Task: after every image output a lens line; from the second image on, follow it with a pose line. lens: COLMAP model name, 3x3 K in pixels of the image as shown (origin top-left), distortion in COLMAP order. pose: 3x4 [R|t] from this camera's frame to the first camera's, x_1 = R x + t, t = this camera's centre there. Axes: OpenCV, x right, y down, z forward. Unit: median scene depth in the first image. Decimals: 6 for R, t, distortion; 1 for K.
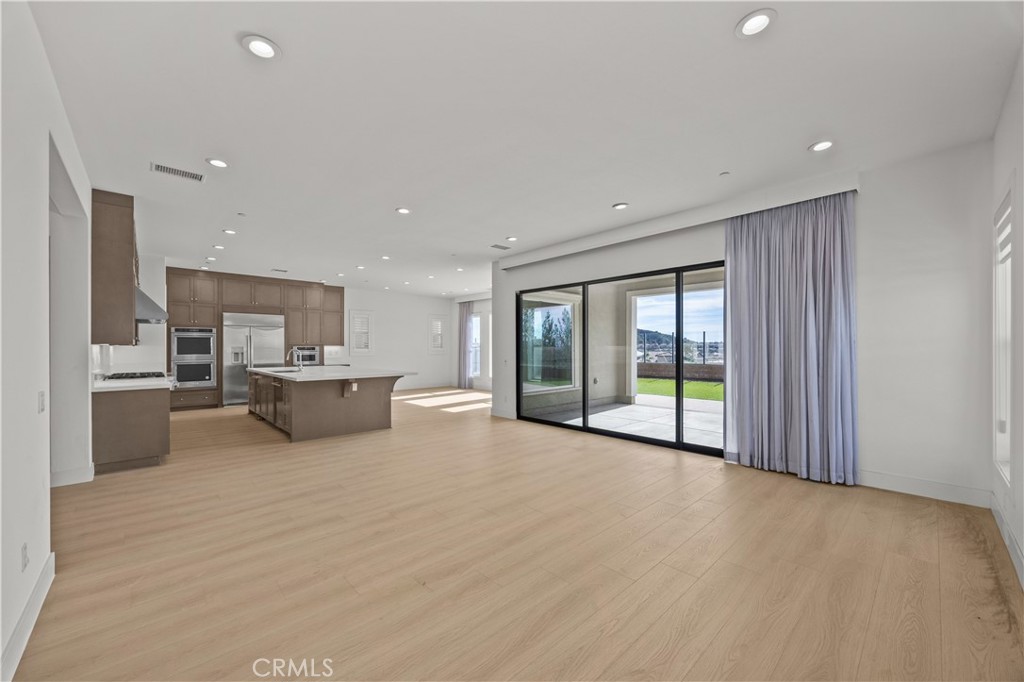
lens RADIAL K [[393.9, 0, 514.8], [0, 393.9, 344.8], [0, 0, 1]] dist [-0.006373, 0.000409]
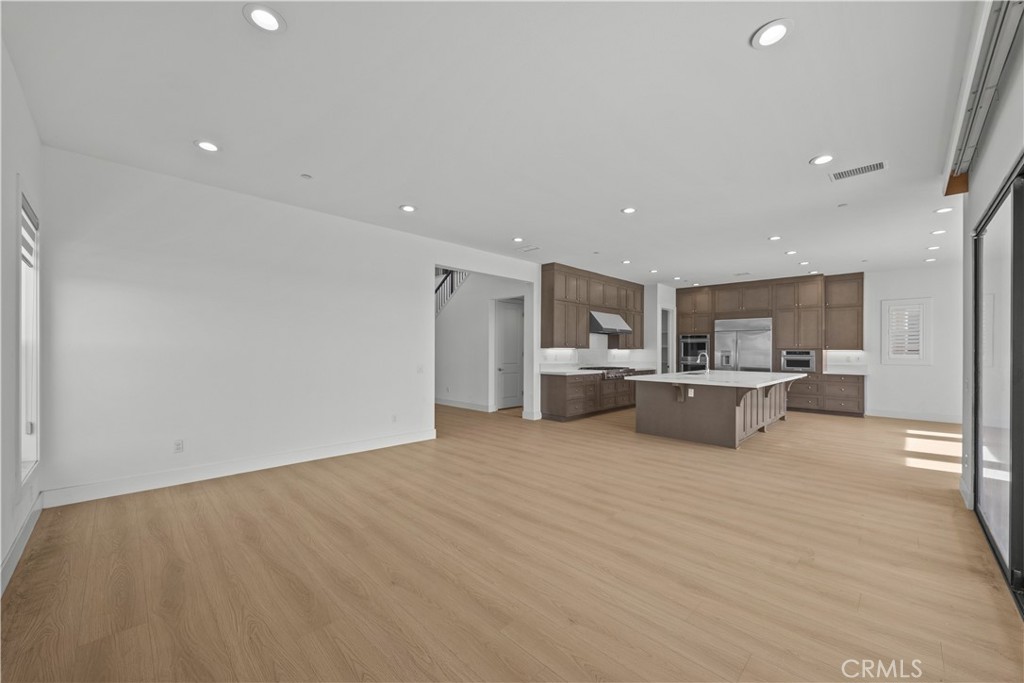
lens RADIAL K [[393.9, 0, 503.2], [0, 393.9, 352.3], [0, 0, 1]] dist [-0.006373, 0.000409]
pose [[0.021622, 0.009450, -0.999722, 0.376267], [-0.001433, 0.999955, 0.009421, 0.000589], [0.999765, 0.001228, 0.021634, 0.371382]]
